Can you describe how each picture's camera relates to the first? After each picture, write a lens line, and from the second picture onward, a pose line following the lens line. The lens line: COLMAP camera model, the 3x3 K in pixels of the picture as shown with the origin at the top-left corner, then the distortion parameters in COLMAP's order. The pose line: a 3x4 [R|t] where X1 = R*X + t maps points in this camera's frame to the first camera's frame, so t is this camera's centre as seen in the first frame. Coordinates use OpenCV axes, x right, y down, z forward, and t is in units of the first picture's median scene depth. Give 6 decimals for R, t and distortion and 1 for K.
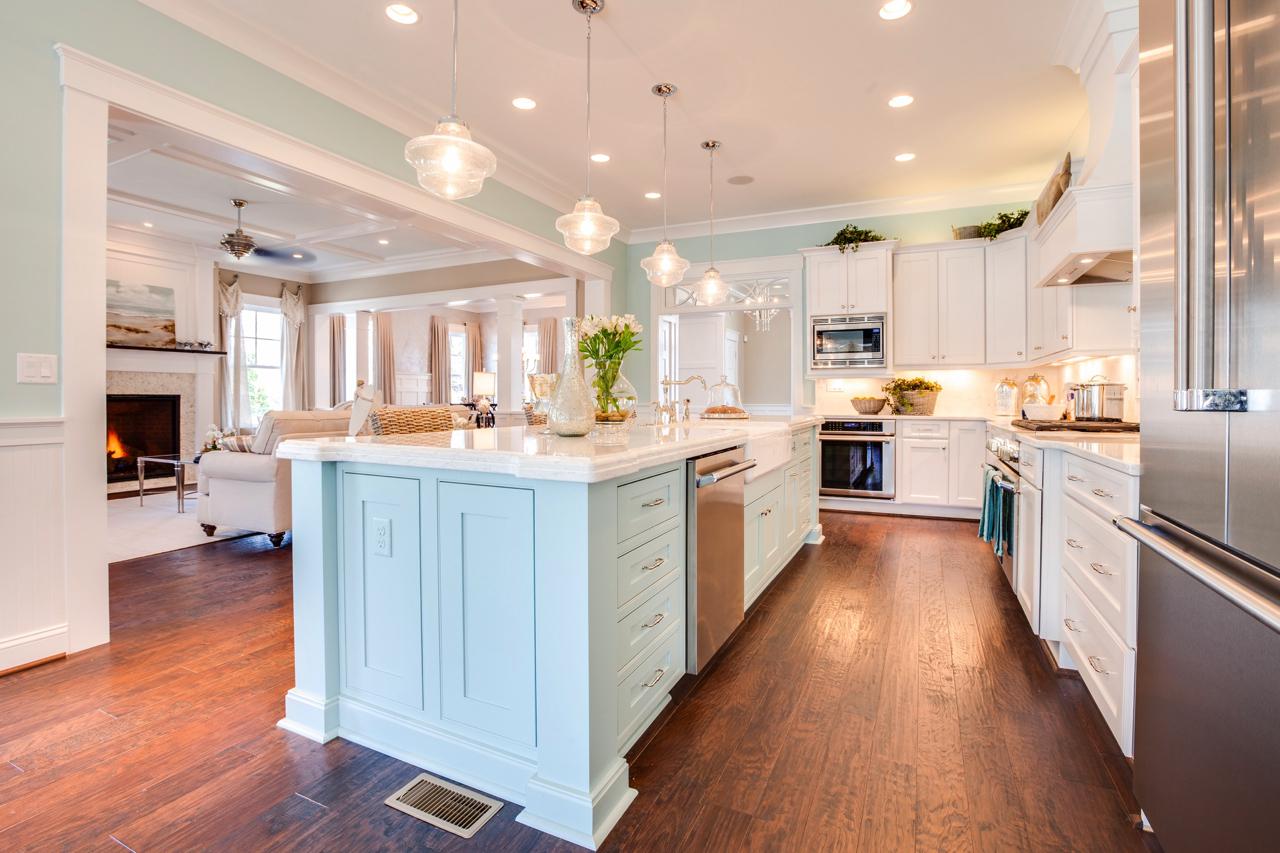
lens RADIAL K [[584.7, 0, 641.5], [0, 584.7, 393.3], [0, 0, 1]] dist [-0.003002, 0.003251]
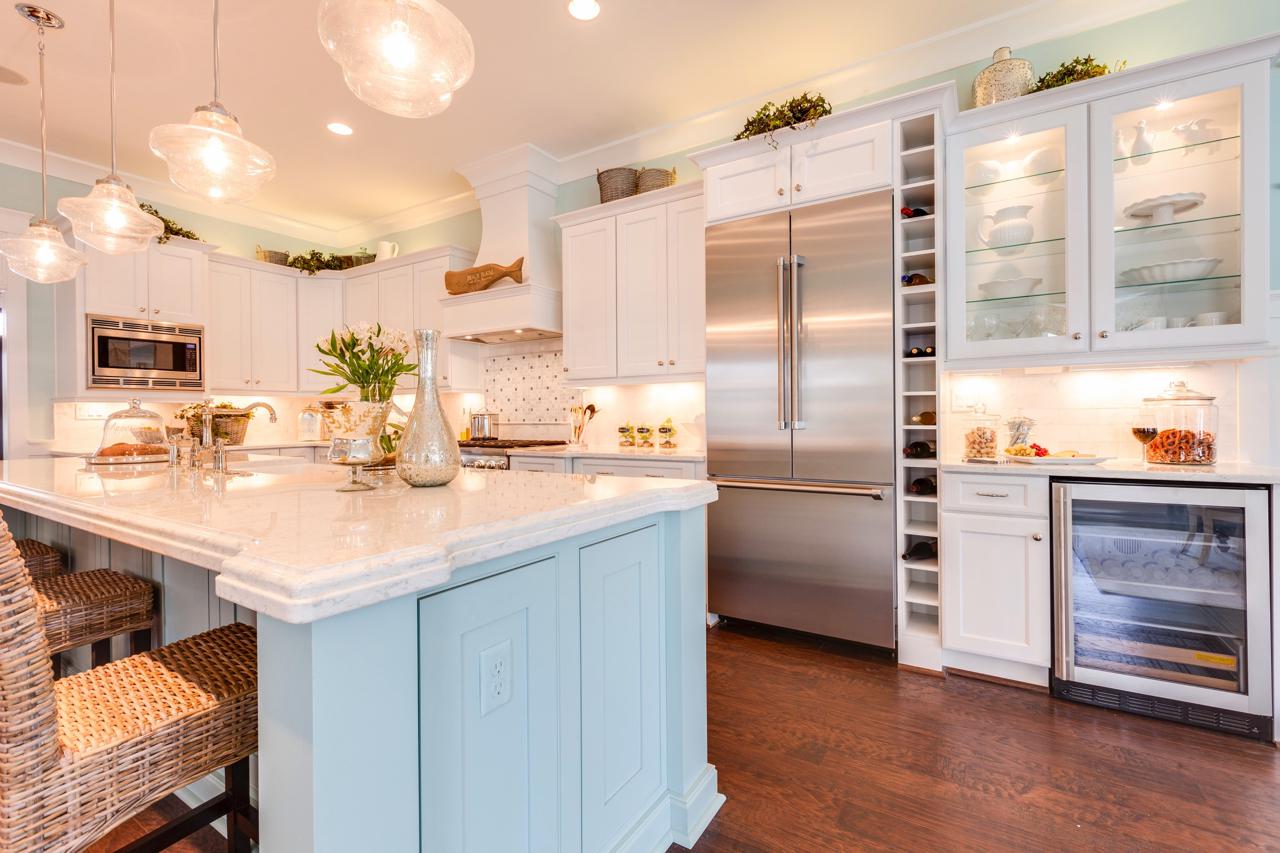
lens RADIAL K [[584.7, 0, 643.3], [0, 584.7, 421.6], [0, 0, 1]] dist [-0.003002, 0.003251]
pose [[0.138222, -0.013317, 0.990312, -0.310708], [0.004028, 0.999909, 0.012884, -0.007644], [-0.990393, 0.002208, 0.138263, 0.227814]]
